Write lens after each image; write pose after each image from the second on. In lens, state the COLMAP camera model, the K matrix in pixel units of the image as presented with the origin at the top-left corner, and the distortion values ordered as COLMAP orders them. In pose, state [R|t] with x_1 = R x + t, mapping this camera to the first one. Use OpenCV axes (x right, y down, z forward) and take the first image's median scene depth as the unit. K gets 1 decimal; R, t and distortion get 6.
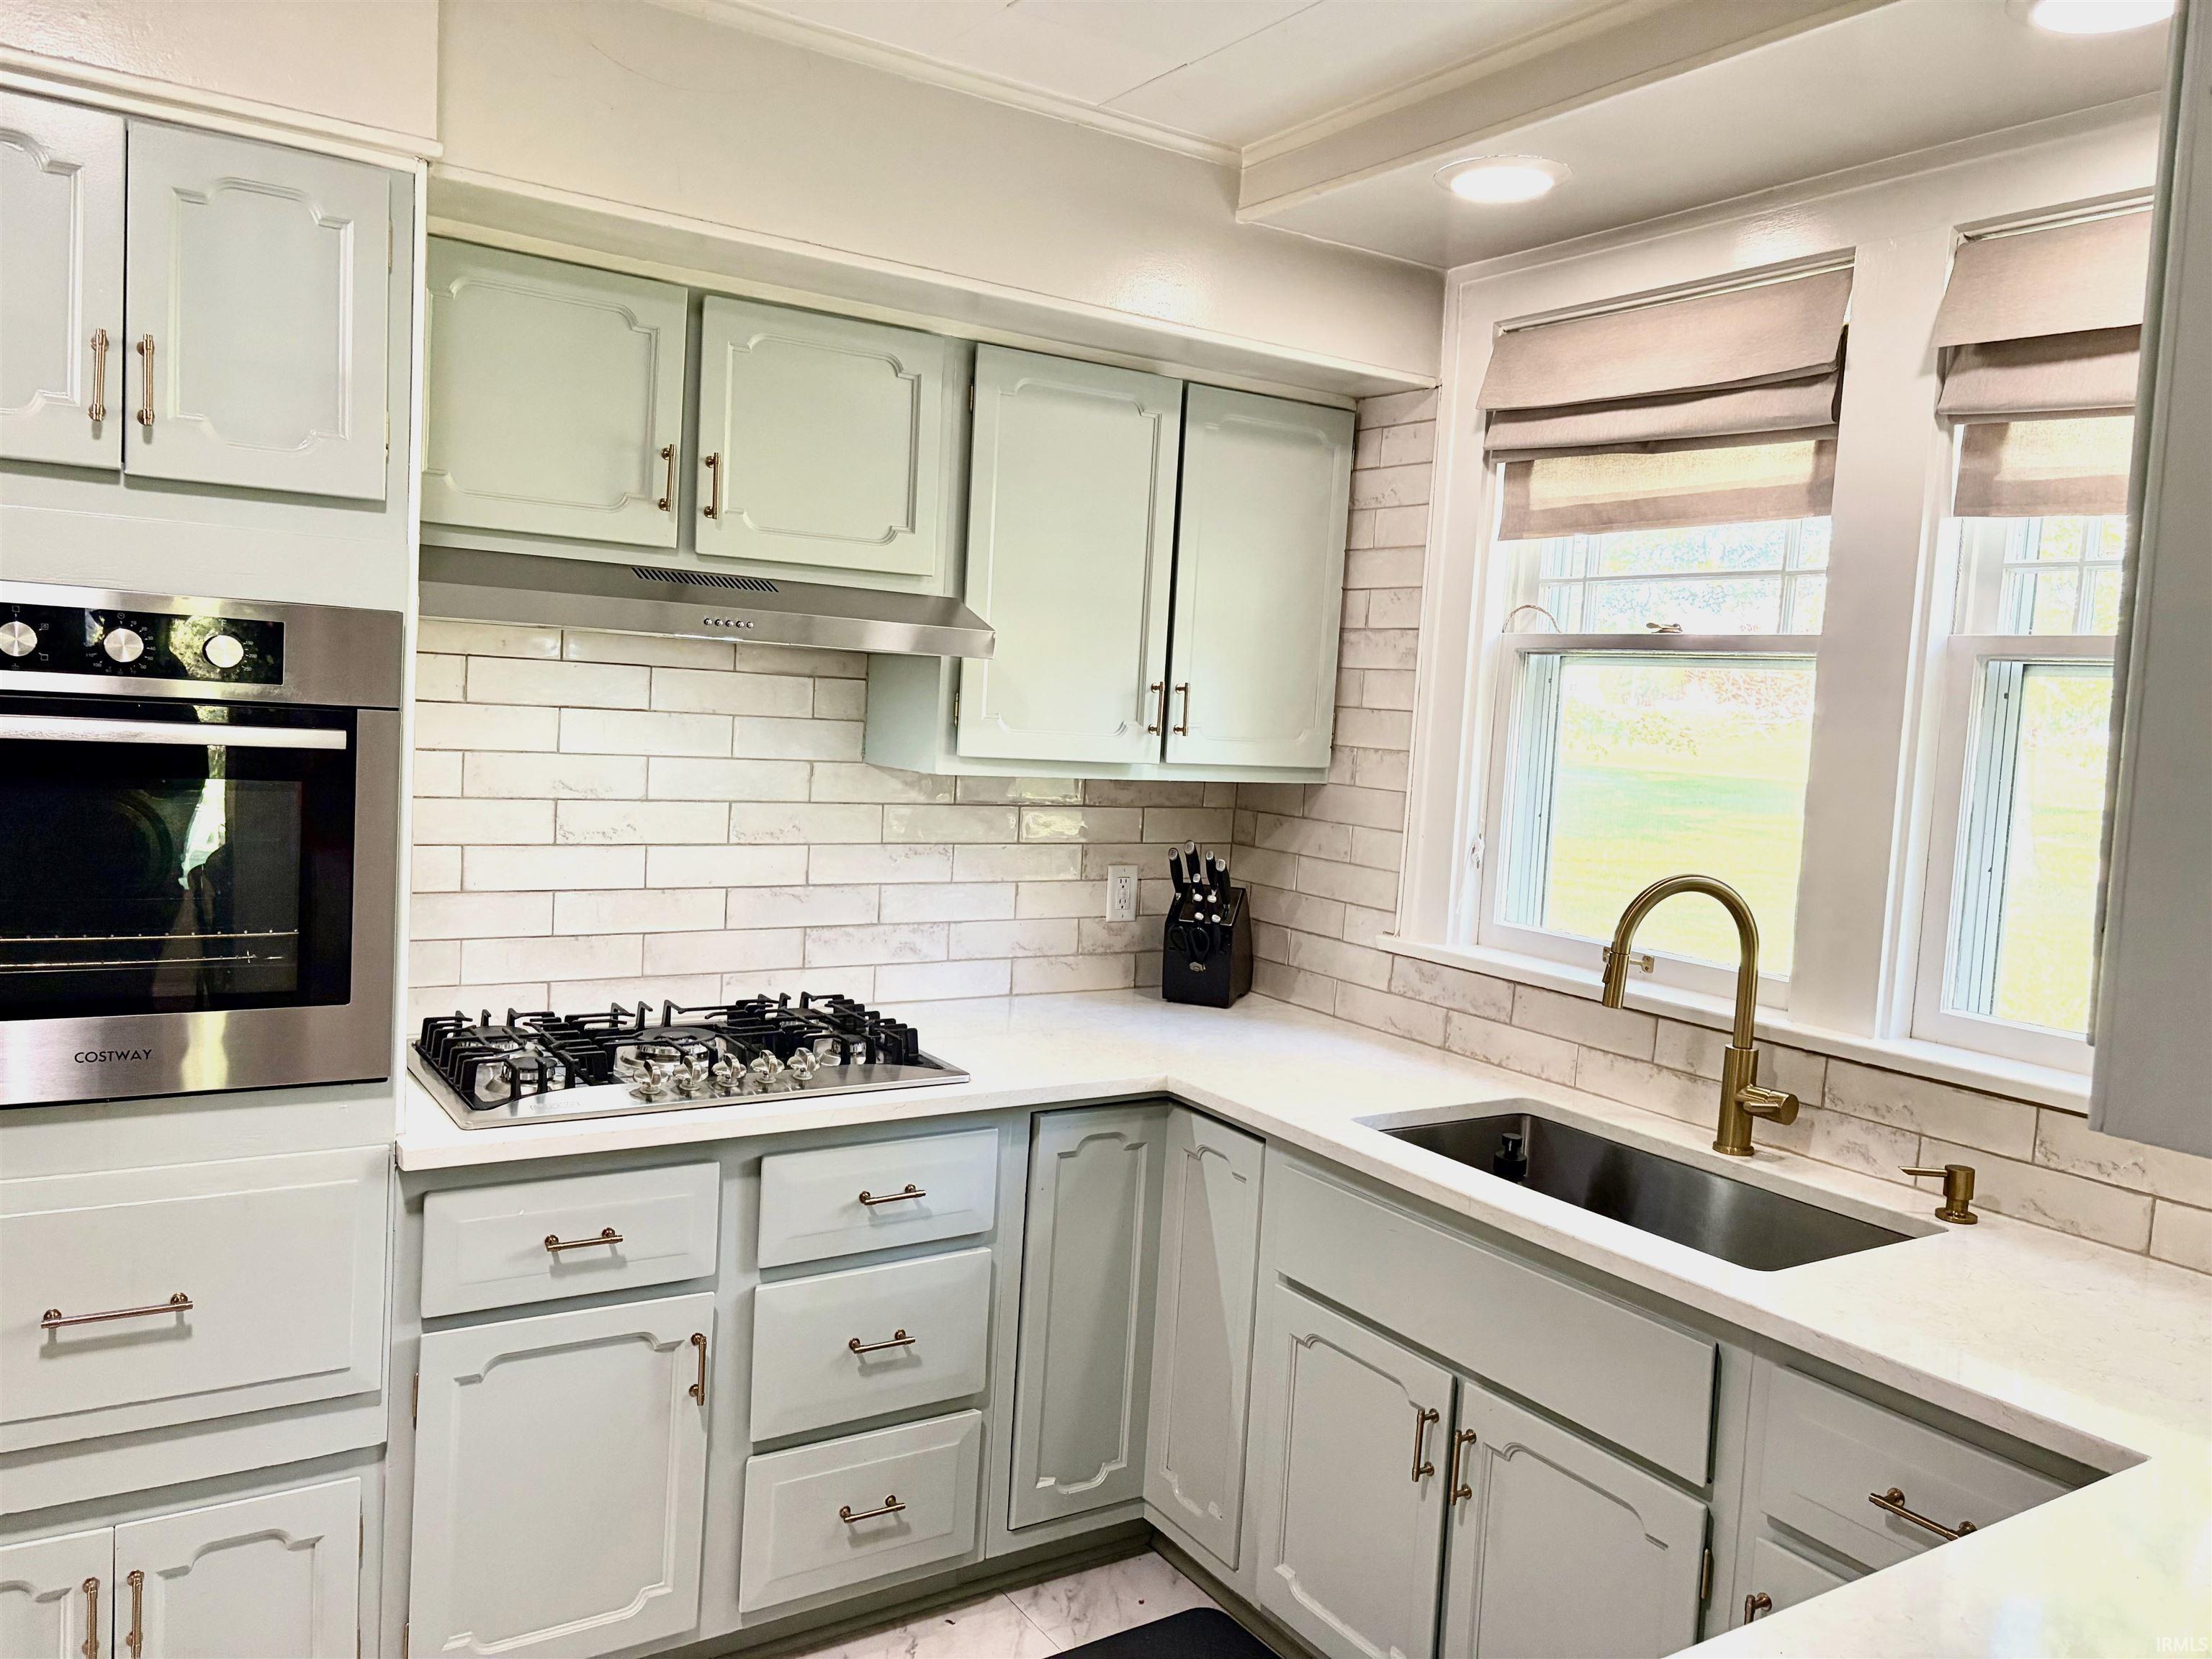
lens RADIAL K [[1661.7, 0, 1110.3], [0, 1661.7, 831.5], [0, 0, 1]] dist [0.012724, -0.001503]
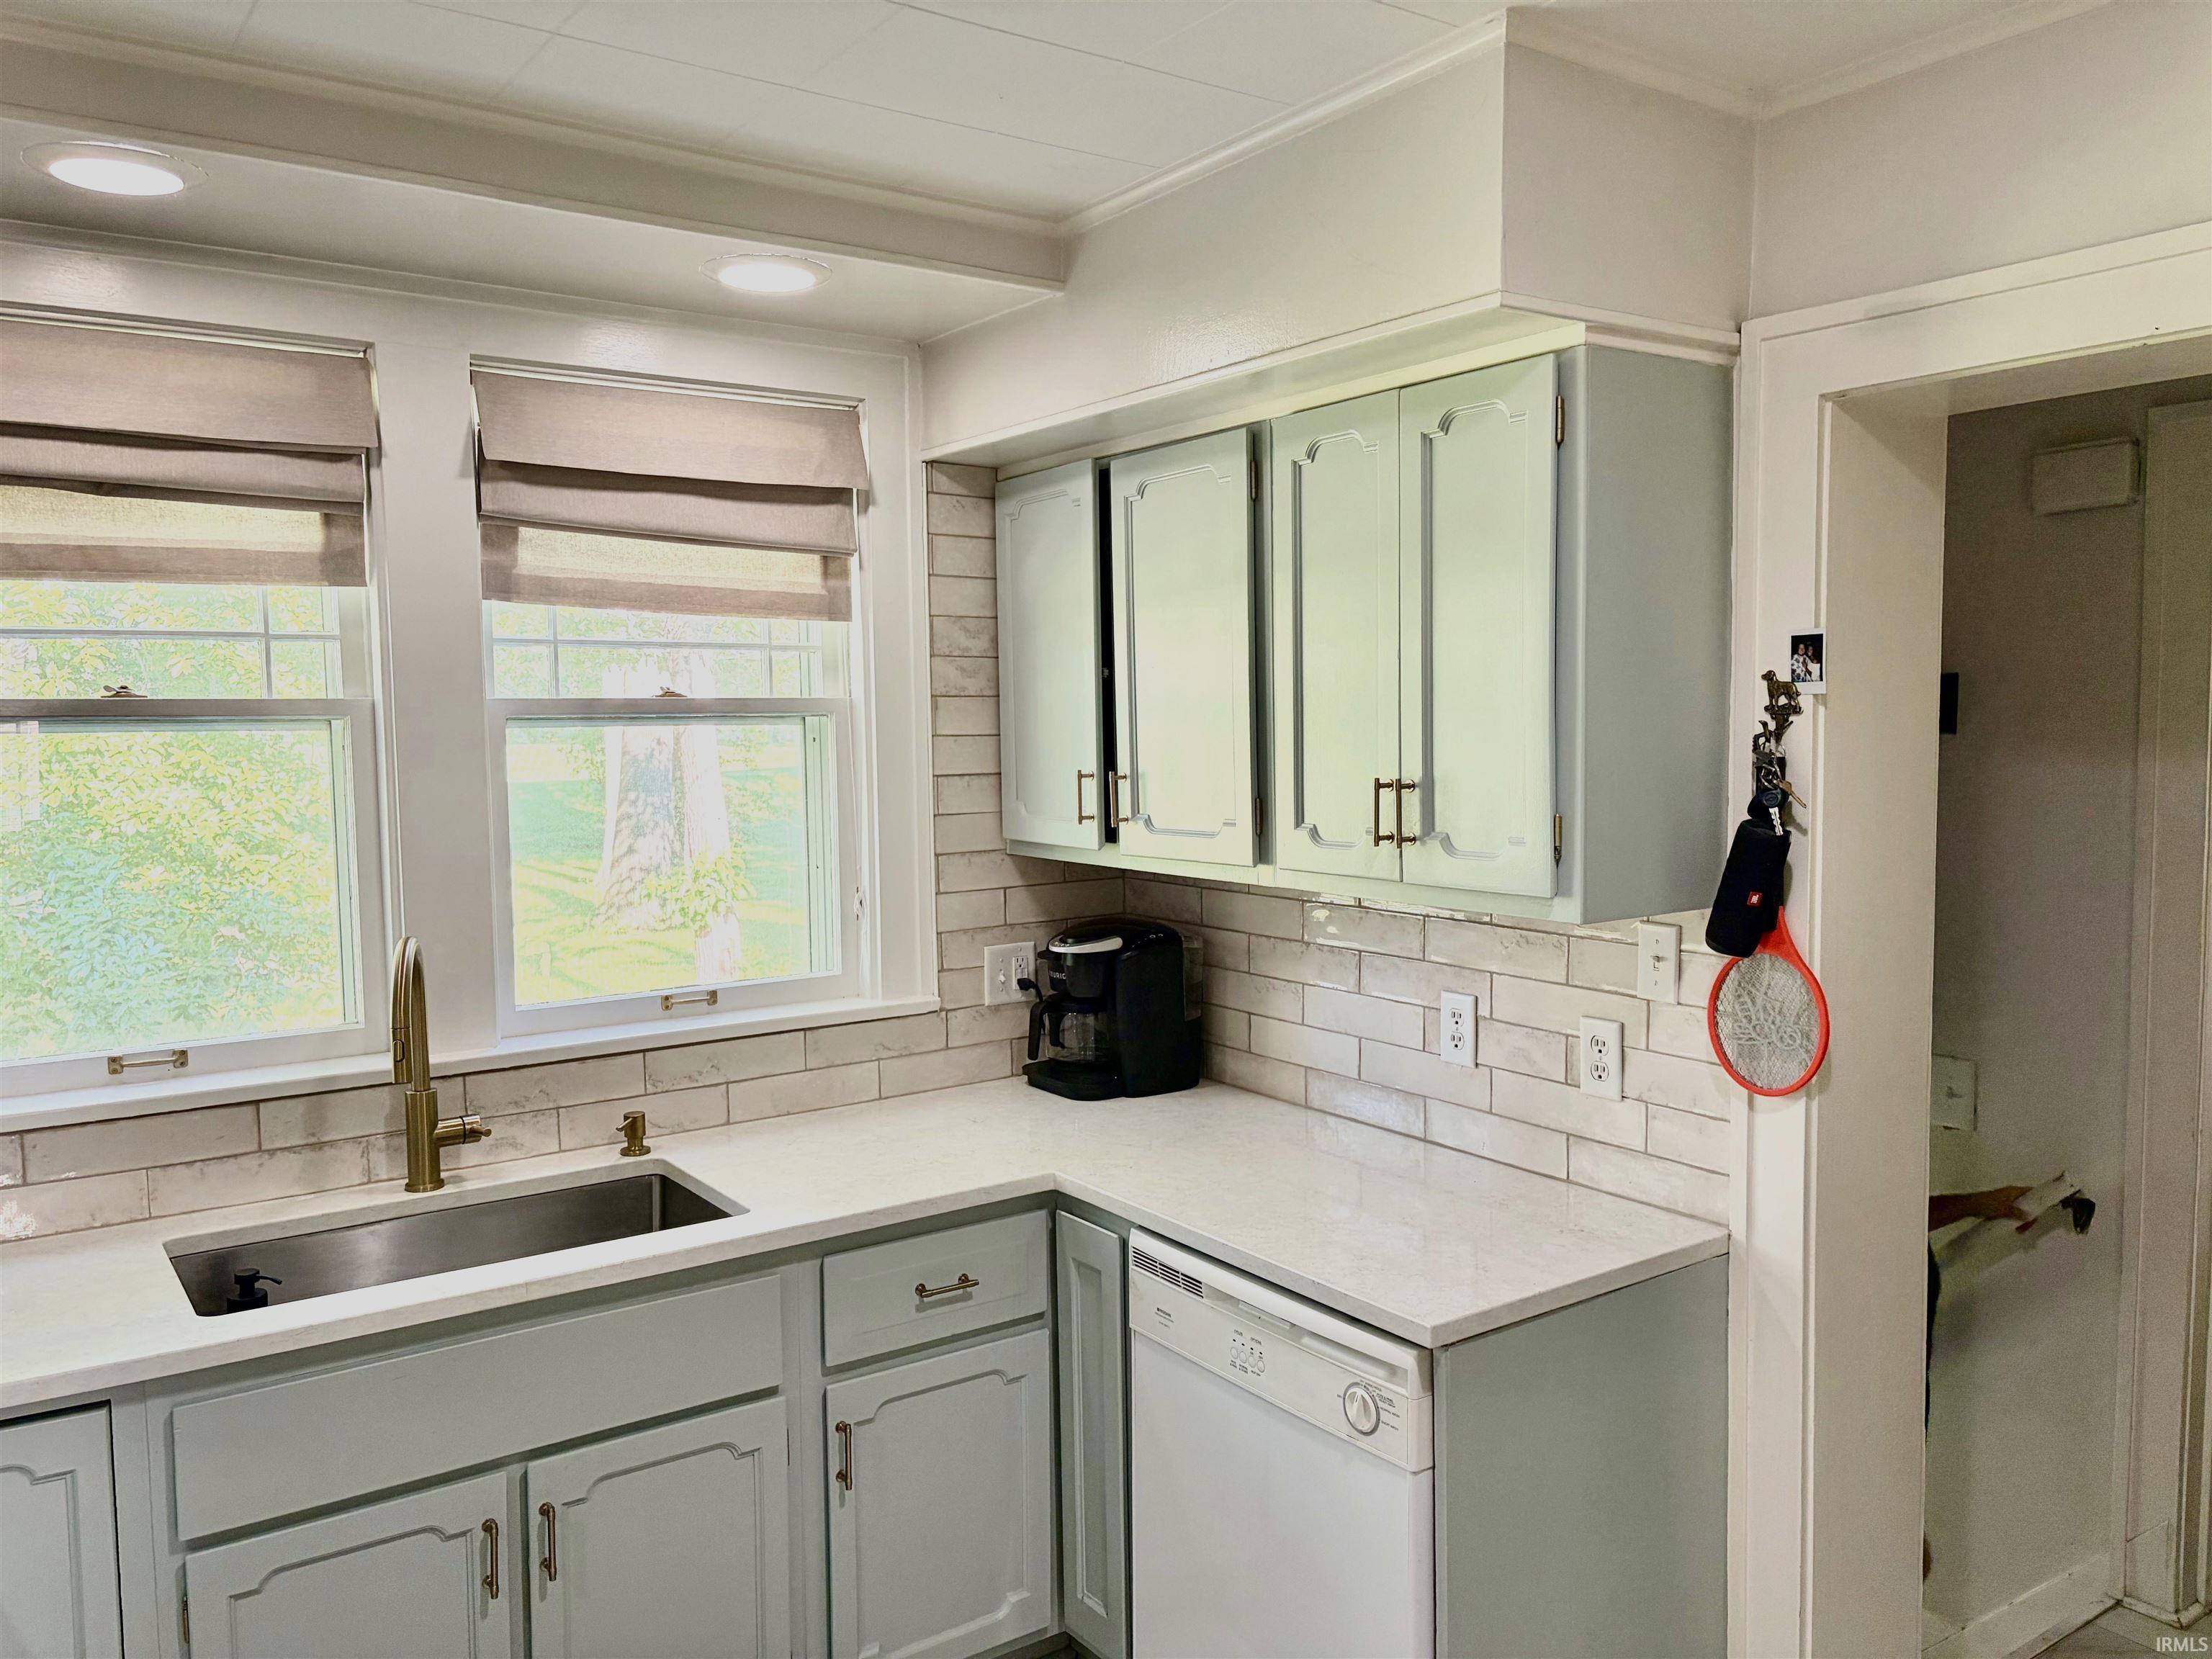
lens RADIAL K [[1661.7, 0, 1110.1], [0, 1661.7, 825.1], [0, 0, 1]] dist [0.012724, -0.001503]
pose [[-0.043184, -0.119741, 0.991866, -0.678367], [0.094547, 0.987846, 0.123372, -0.128098], [-0.994583, 0.099105, -0.031338, 0.581810]]
